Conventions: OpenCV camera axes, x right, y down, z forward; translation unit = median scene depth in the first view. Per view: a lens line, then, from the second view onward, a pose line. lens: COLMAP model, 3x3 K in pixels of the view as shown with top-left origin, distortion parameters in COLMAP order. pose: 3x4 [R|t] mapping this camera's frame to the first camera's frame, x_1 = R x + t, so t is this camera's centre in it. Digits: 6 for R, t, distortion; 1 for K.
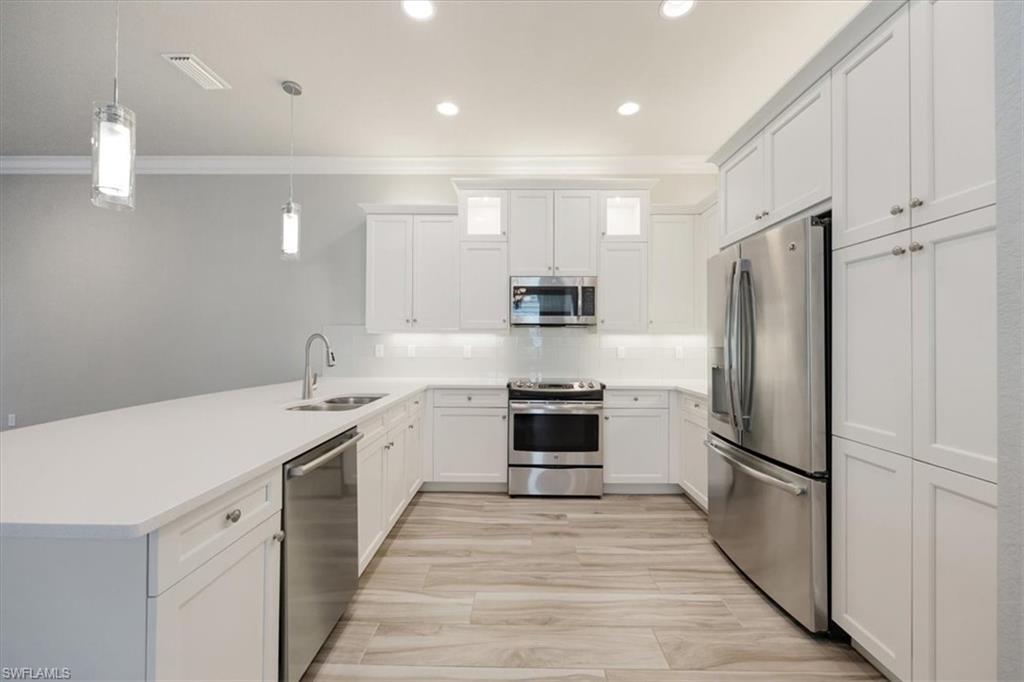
lens RADIAL K [[412.4, 0, 516.0], [0, 412.4, 339.3], [0, 0, 1]] dist [-0.002465, 0.000825]
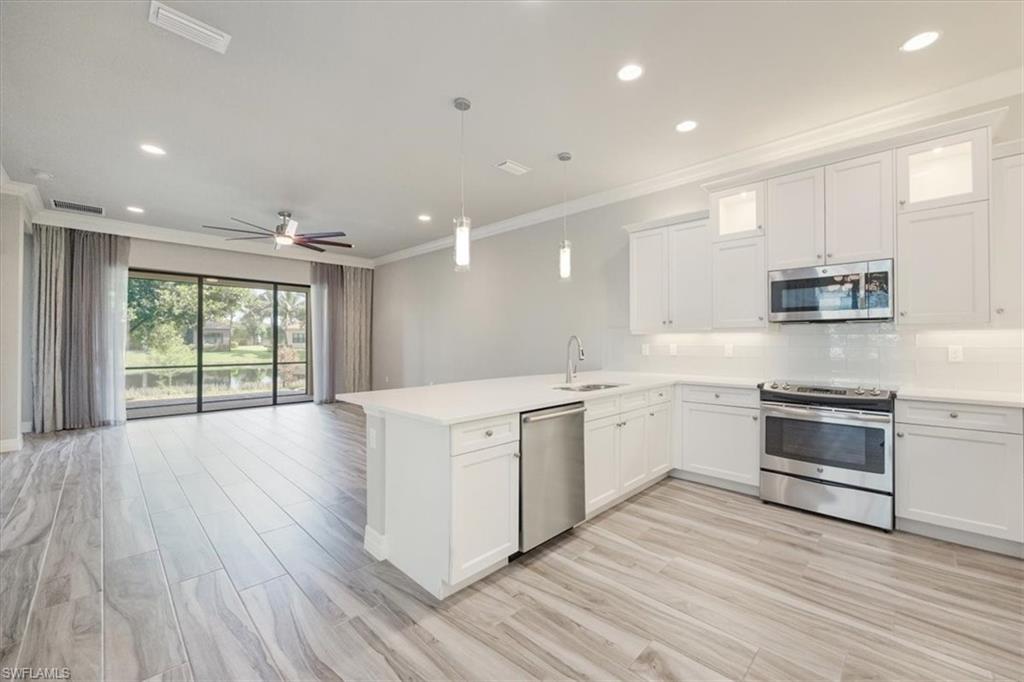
lens RADIAL K [[412.4, 0, 507.1], [0, 412.4, 339.0], [0, 0, 1]] dist [-0.002465, 0.000825]
pose [[0.714803, -0.009510, -0.699262, 0.245717], [0.009904, 0.999945, -0.003476, -0.000455], [0.699256, -0.004441, 0.714857, -0.105827]]
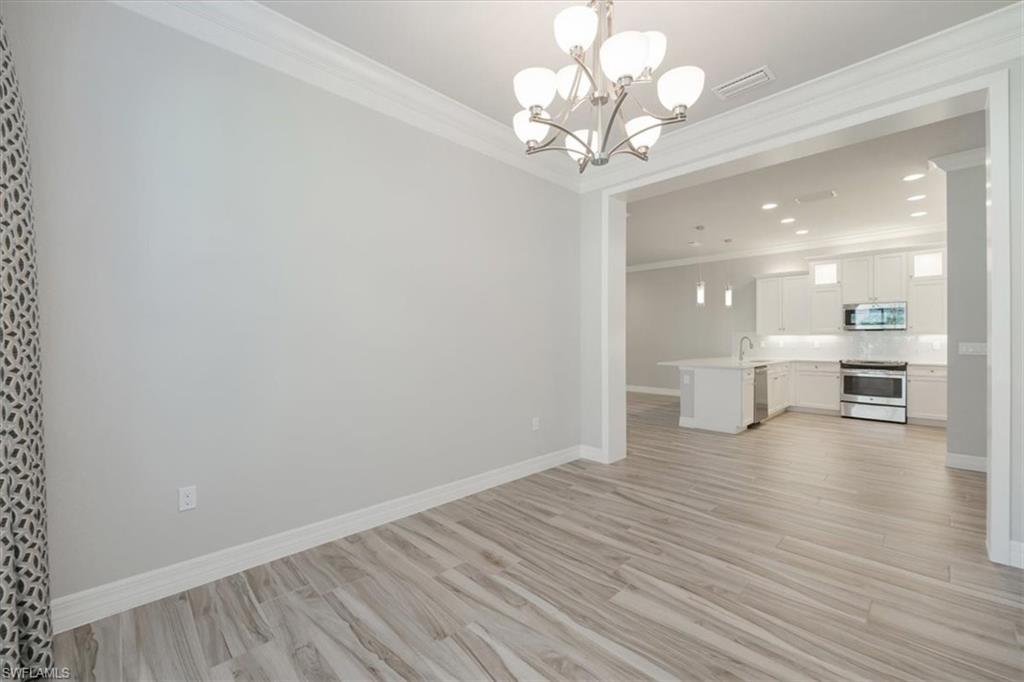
lens RADIAL K [[412.4, 0, 507.5], [0, 412.4, 338.3], [0, 0, 1]] dist [-0.002465, 0.000825]
pose [[0.695926, -0.007061, -0.718078, 0.306448], [0.009847, 0.999951, -0.000289, -0.015069], [0.718046, -0.006870, 0.695962, -1.613095]]
